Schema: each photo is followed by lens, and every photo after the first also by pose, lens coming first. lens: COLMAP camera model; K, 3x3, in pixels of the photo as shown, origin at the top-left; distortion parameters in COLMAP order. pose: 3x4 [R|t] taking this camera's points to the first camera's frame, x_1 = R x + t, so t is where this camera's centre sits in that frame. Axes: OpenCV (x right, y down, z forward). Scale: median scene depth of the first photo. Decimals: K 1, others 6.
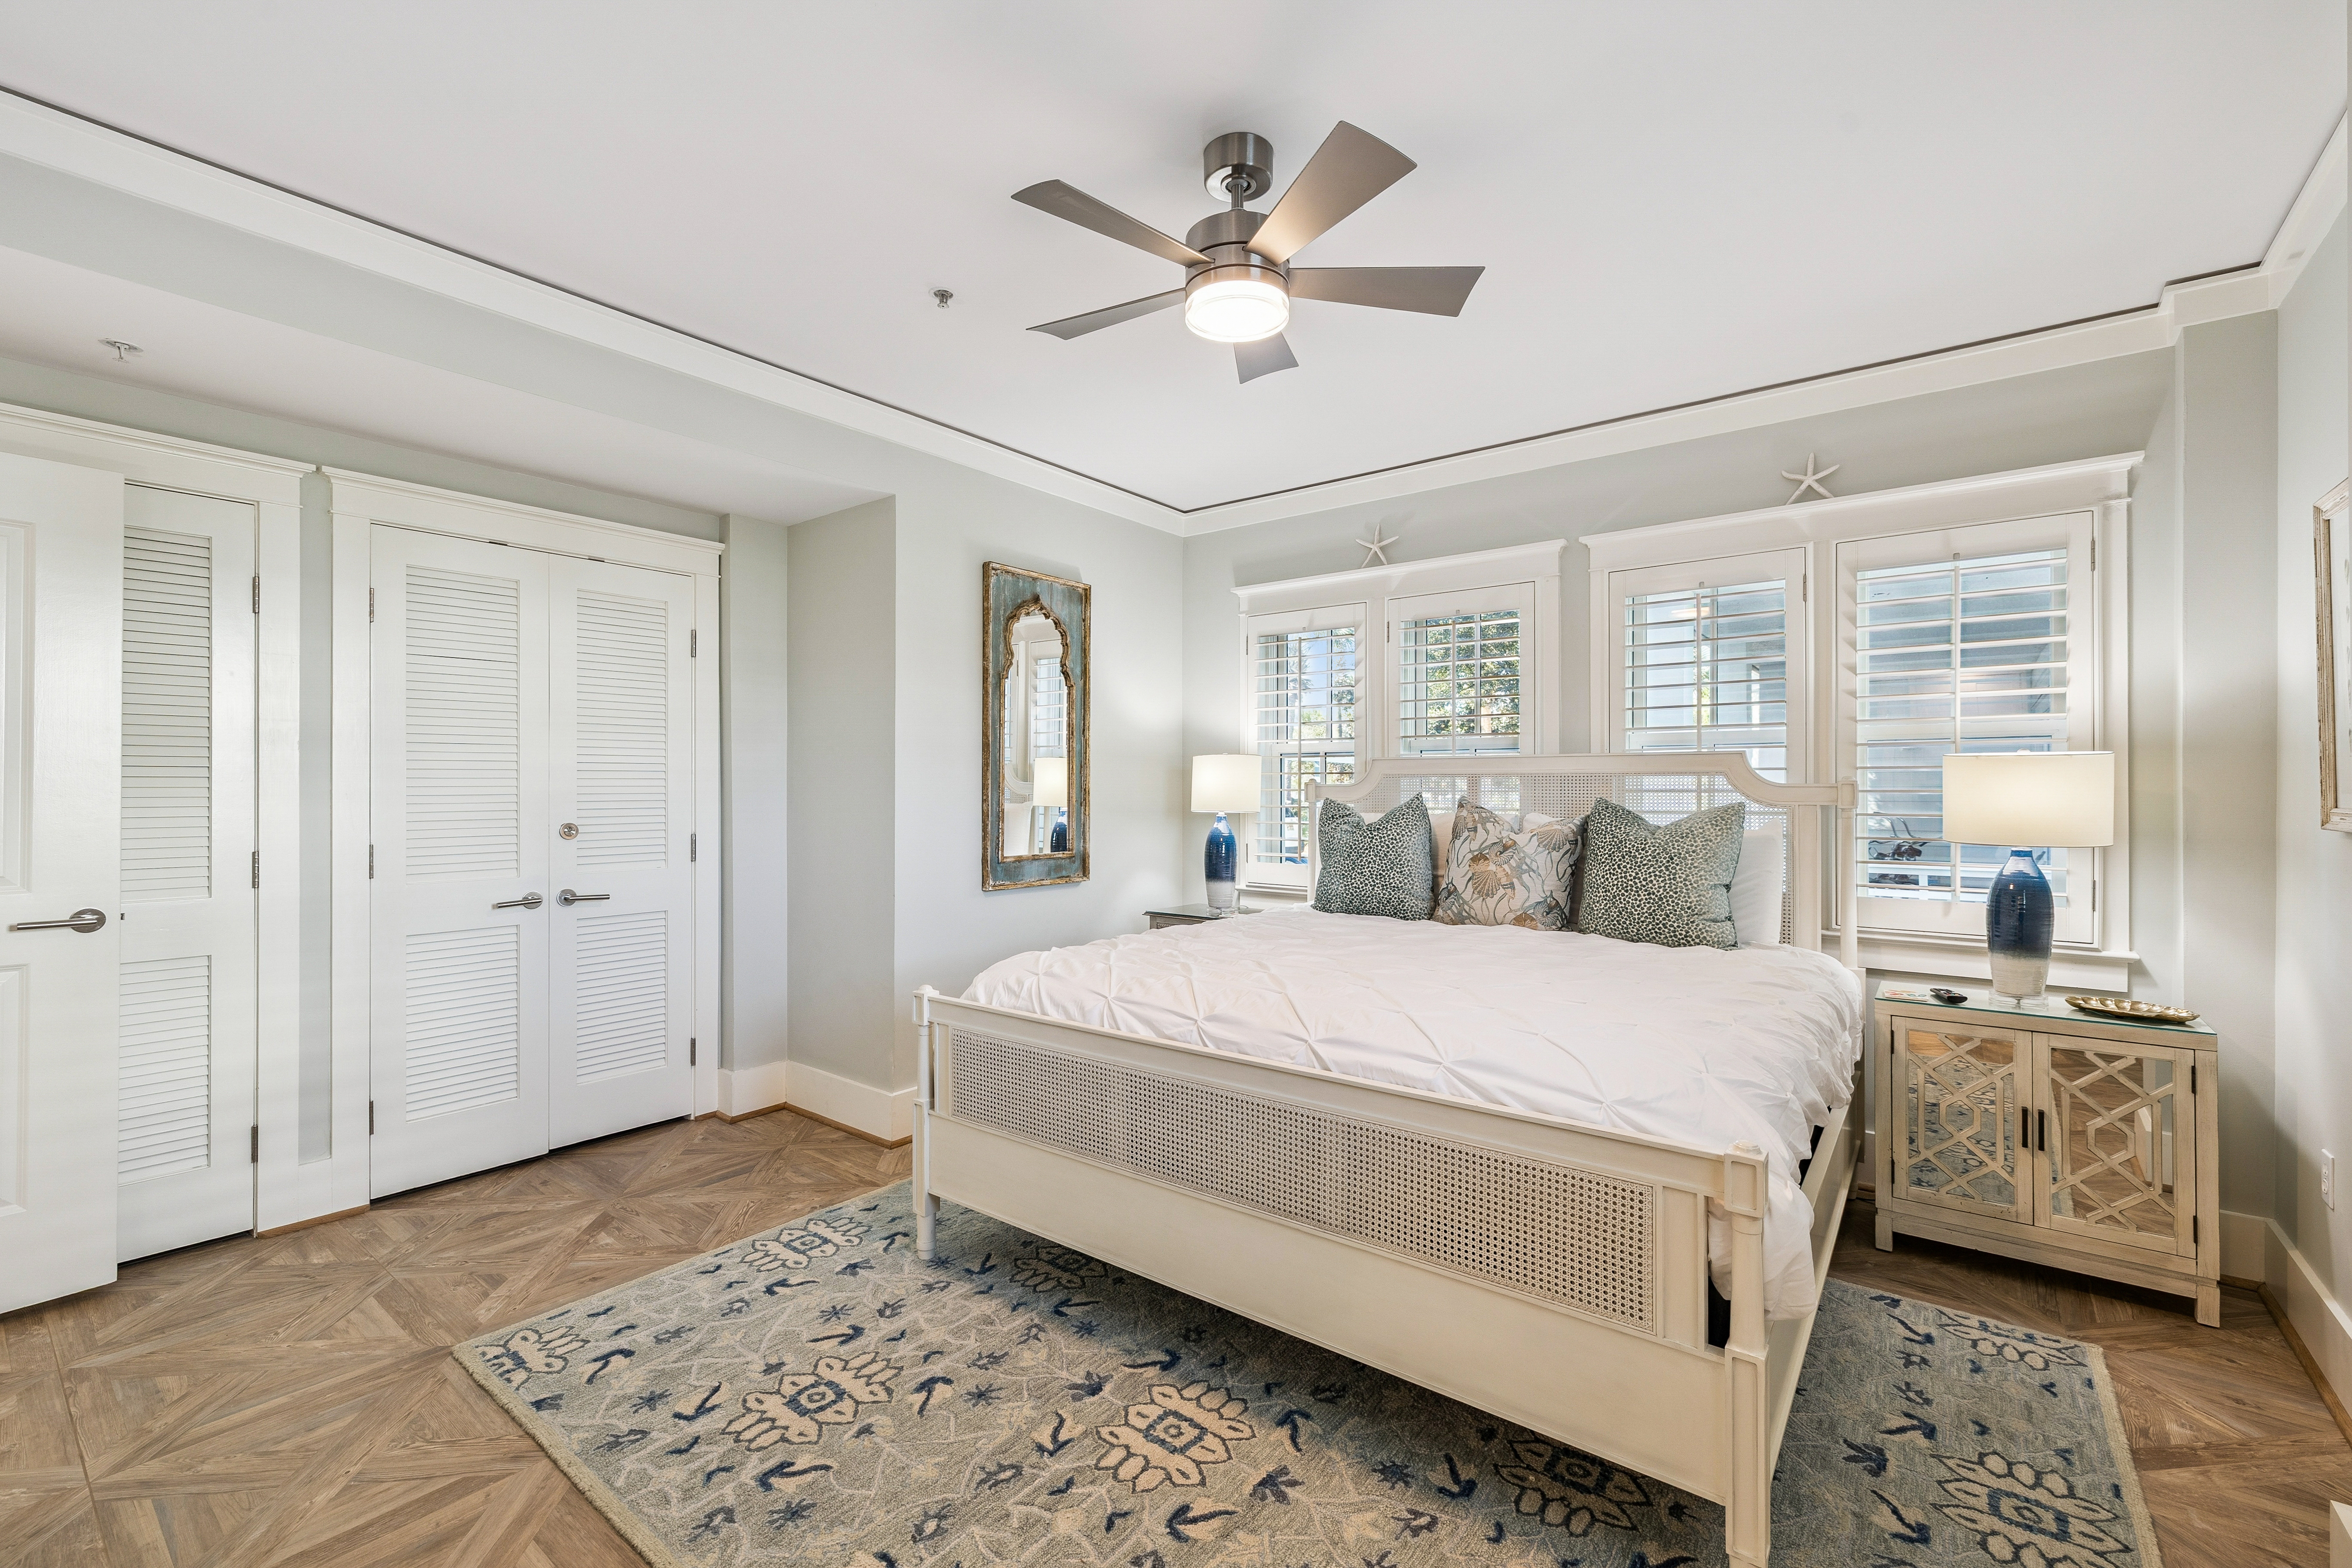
lens RADIAL K [[992.5, 0, 1165.1], [0, 992.5, 787.0], [0, 0, 1]] dist [-0.001389, 0.000086]
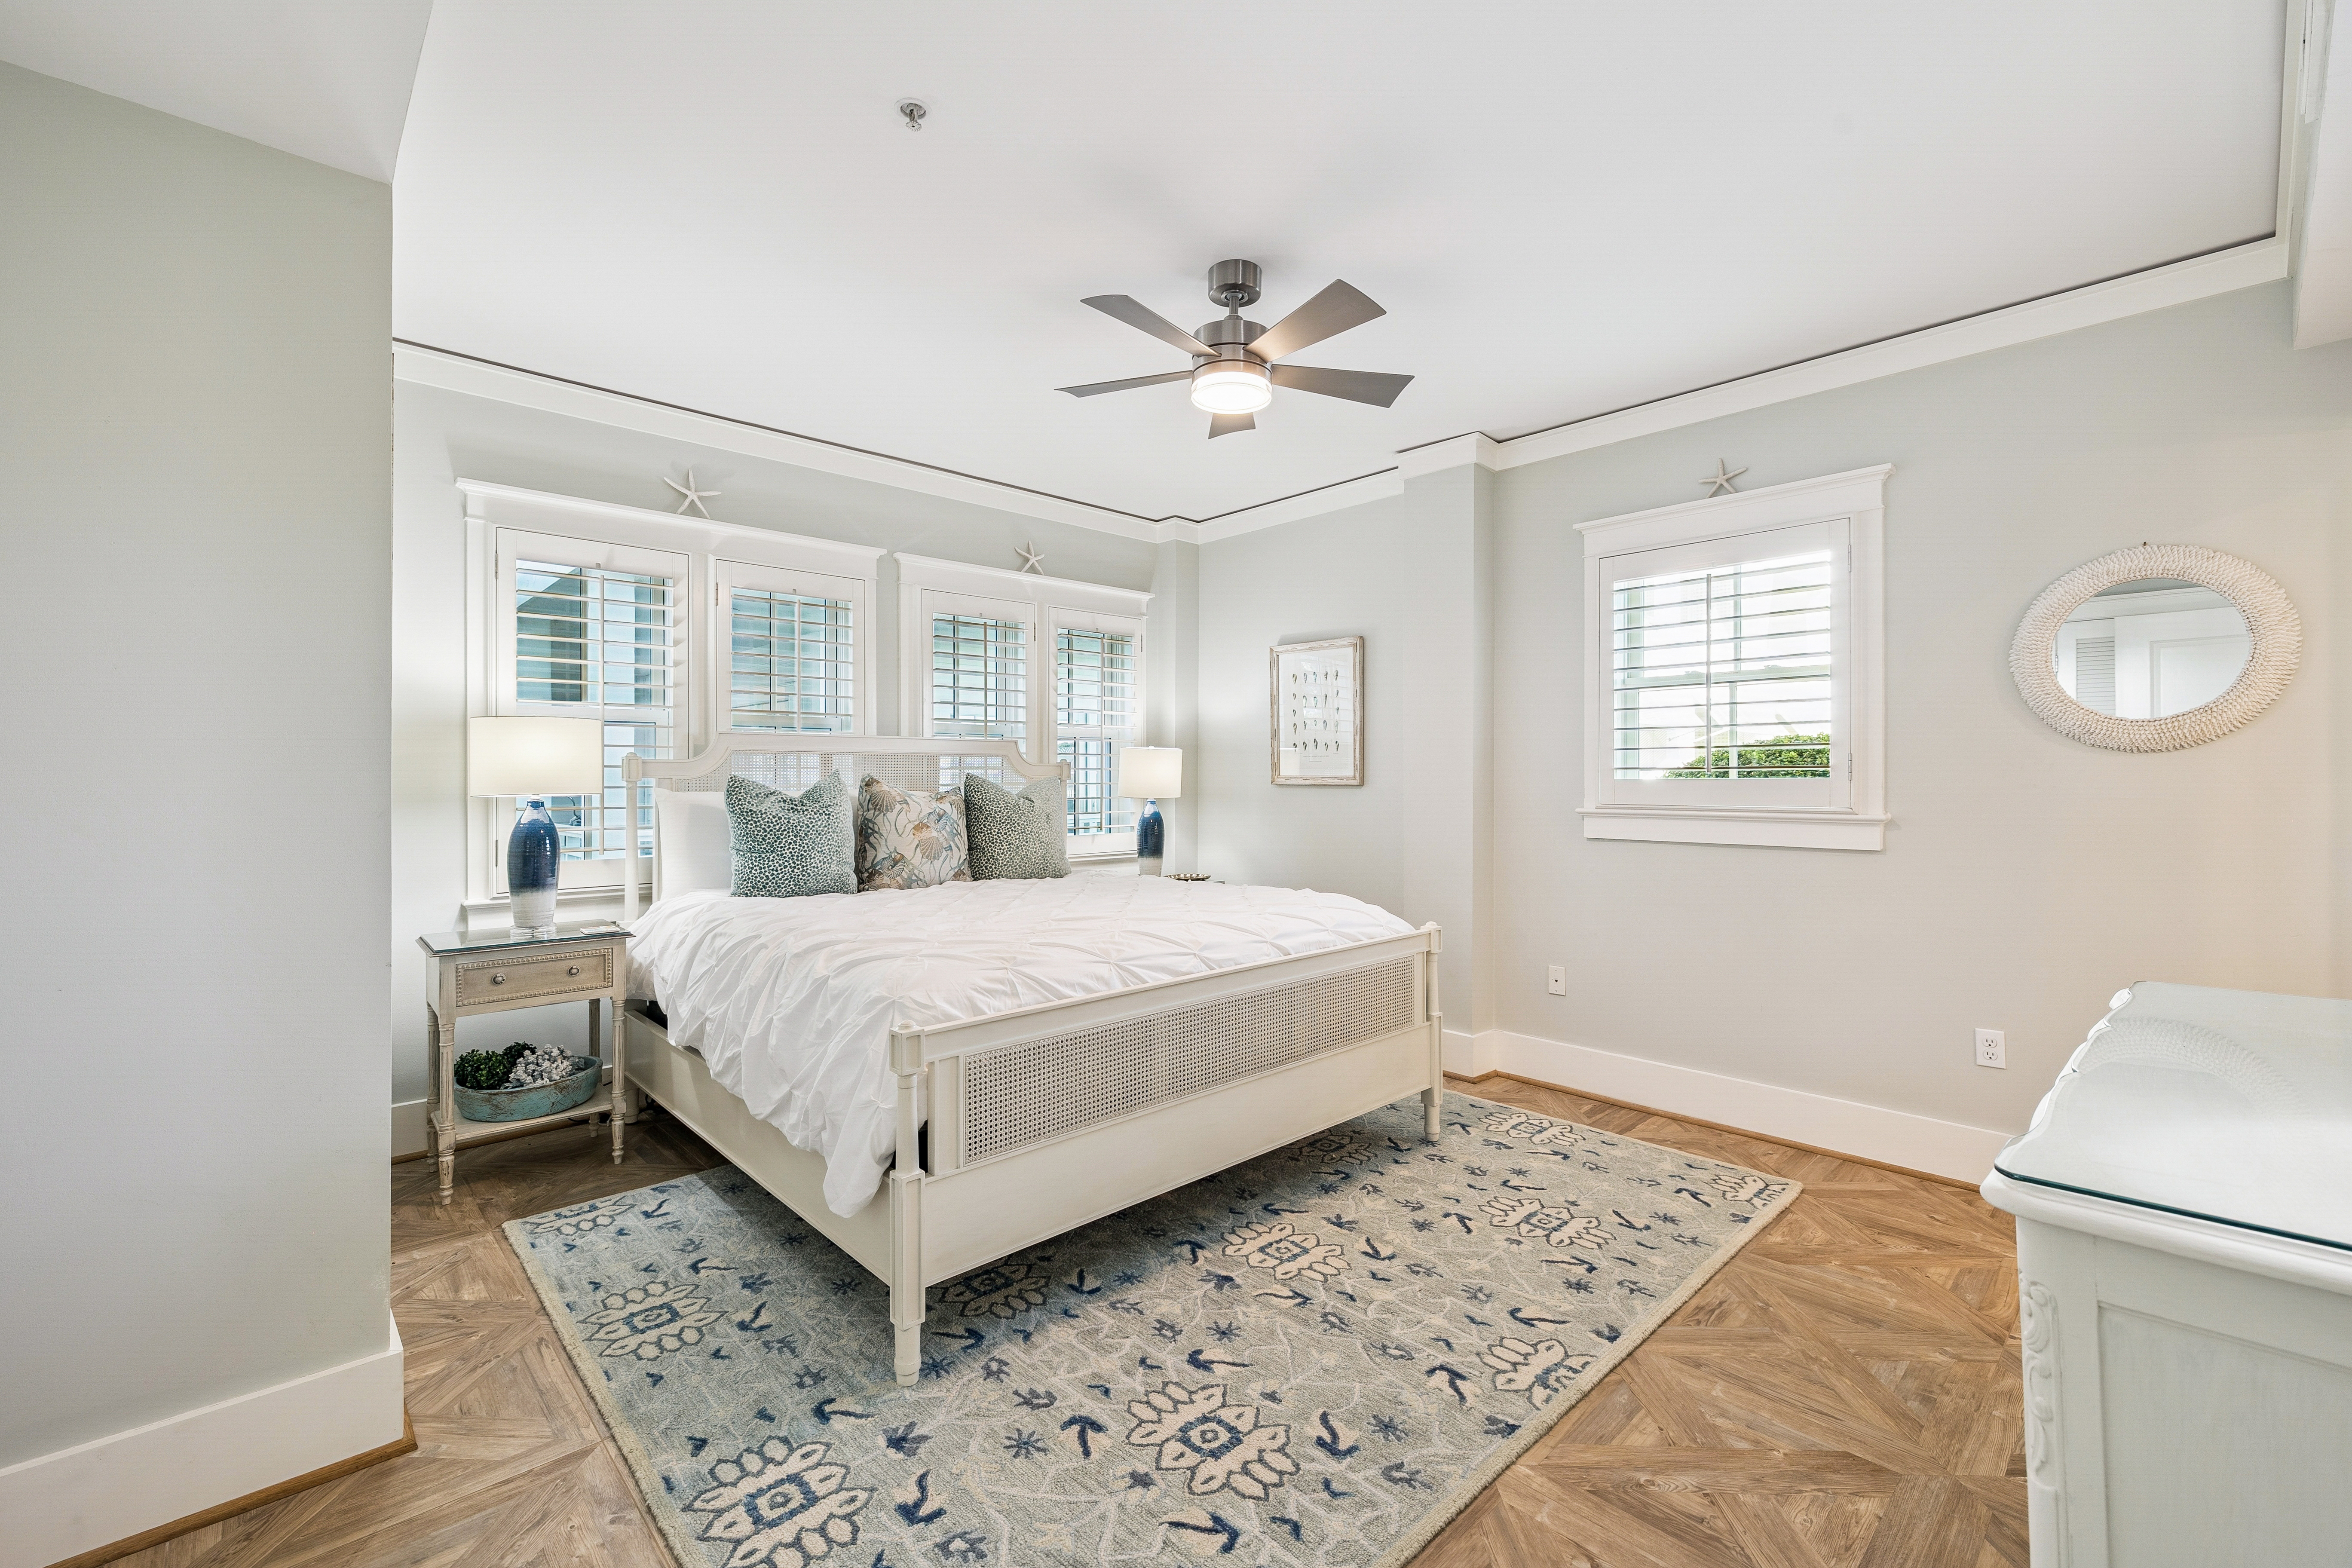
lens RADIAL K [[992.5, 0, 1169.3], [0, 992.5, 778.3], [0, 0, 1]] dist [-0.001389, 0.000086]
pose [[0.150085, -0.005165, 0.988660, -1.122211], [-0.001523, 0.999984, 0.005455, 0.014130], [-0.988672, -0.002325, 0.150074, 0.816032]]
